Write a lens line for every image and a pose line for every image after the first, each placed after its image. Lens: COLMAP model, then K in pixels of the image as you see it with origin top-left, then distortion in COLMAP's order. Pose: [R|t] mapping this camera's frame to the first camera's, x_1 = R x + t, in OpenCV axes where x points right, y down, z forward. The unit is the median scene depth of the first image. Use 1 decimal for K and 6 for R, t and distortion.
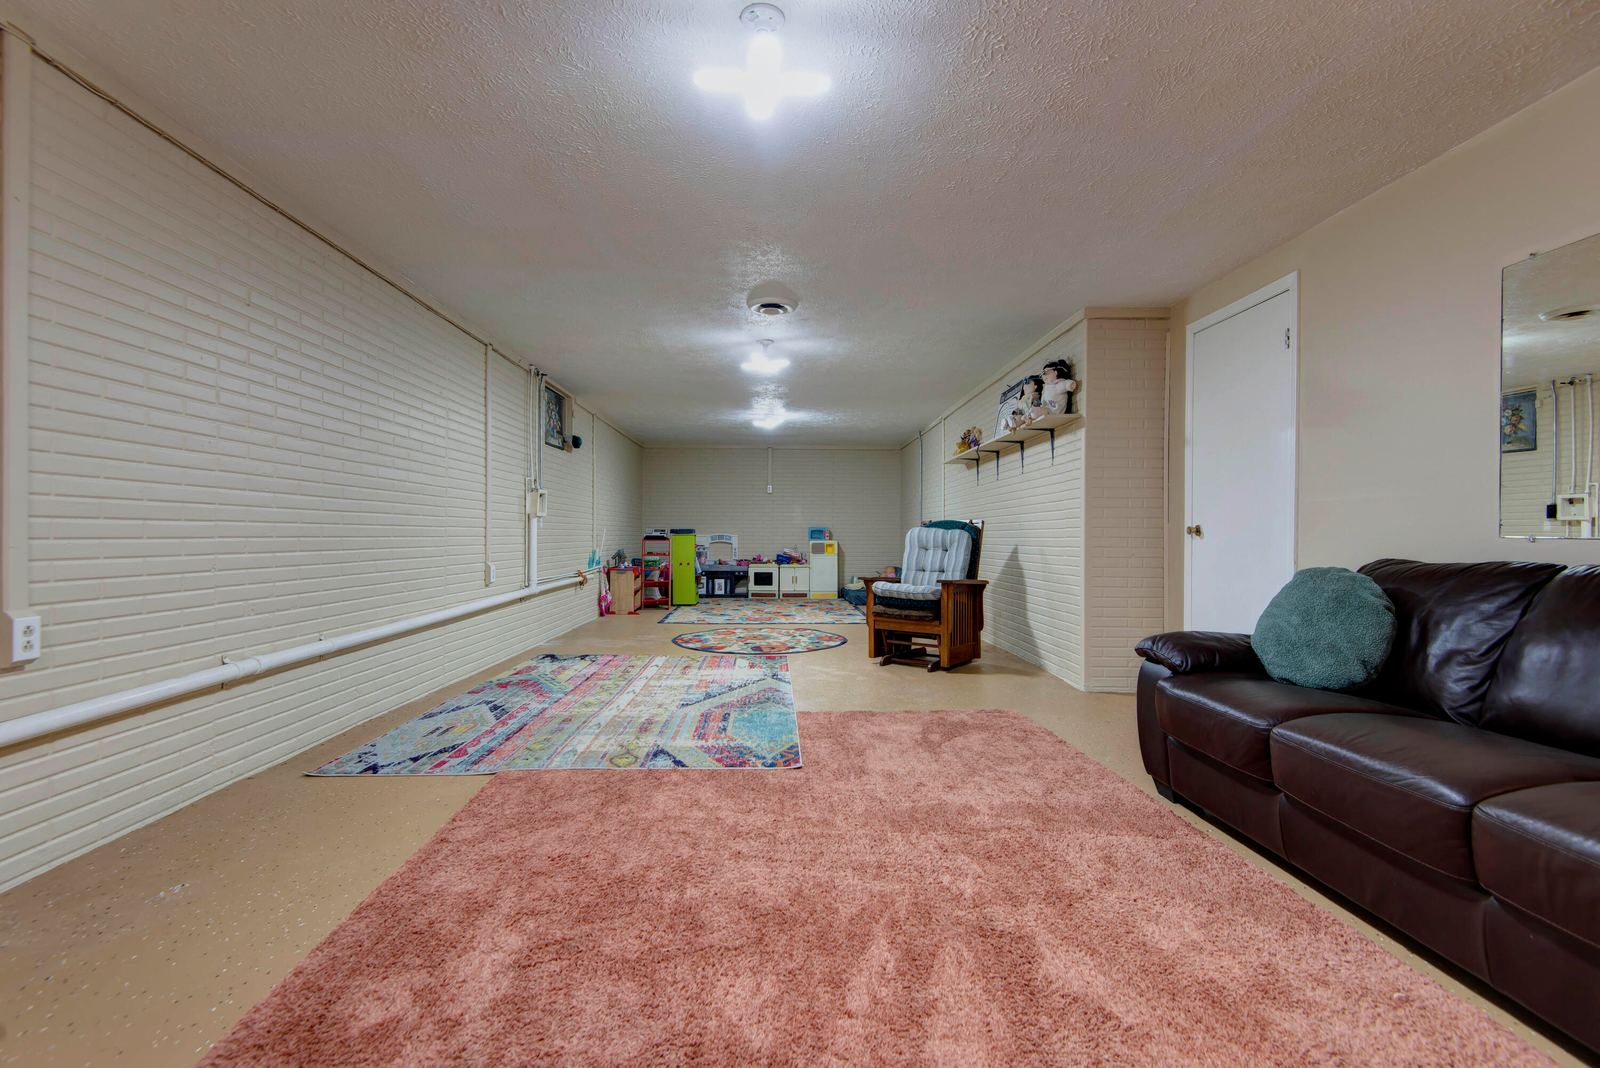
lens RADIAL K [[711.0, 0, 800.3], [0, 711.0, 540.6], [0, 0, 1]] dist [0.006613, -0.001179]
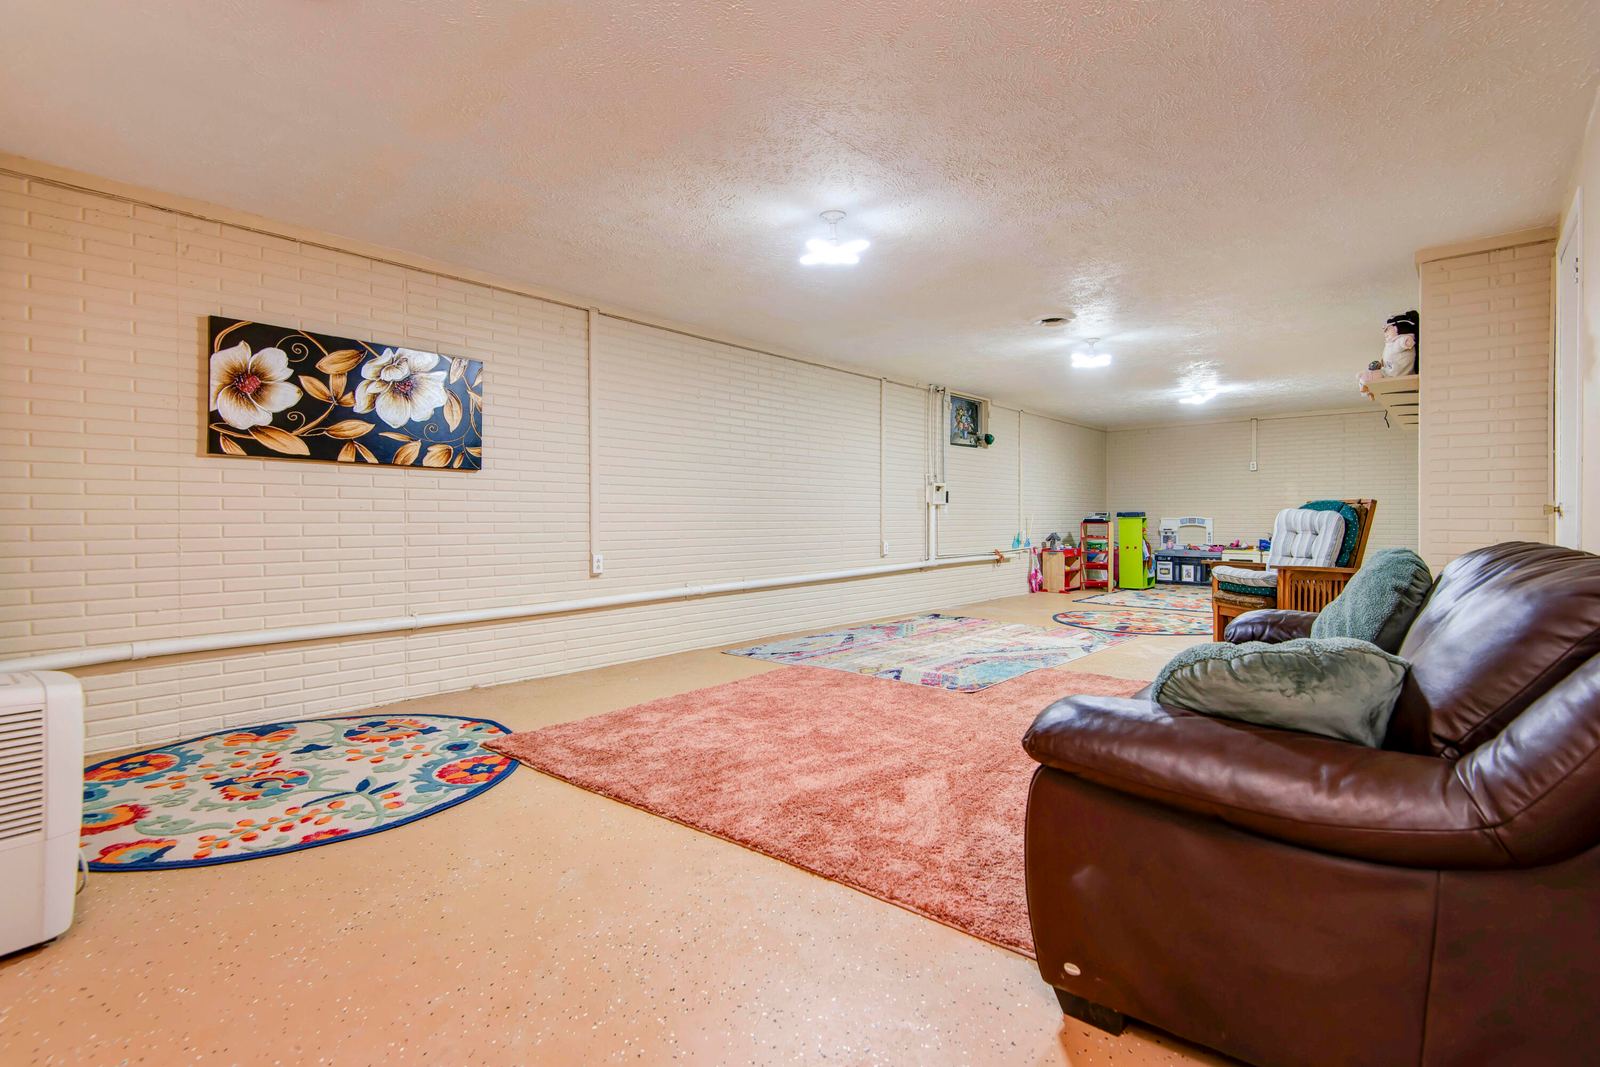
lens RADIAL K [[711.0, 0, 795.7], [0, 711.0, 525.2], [0, 0, 1]] dist [0.006613, -0.001179]
pose [[0.740379, 0.000769, -0.672189, 0.223921], [-0.000108, 0.999999, 0.001025, 0.000940], [0.672189, -0.000686, 0.740379, -0.071457]]
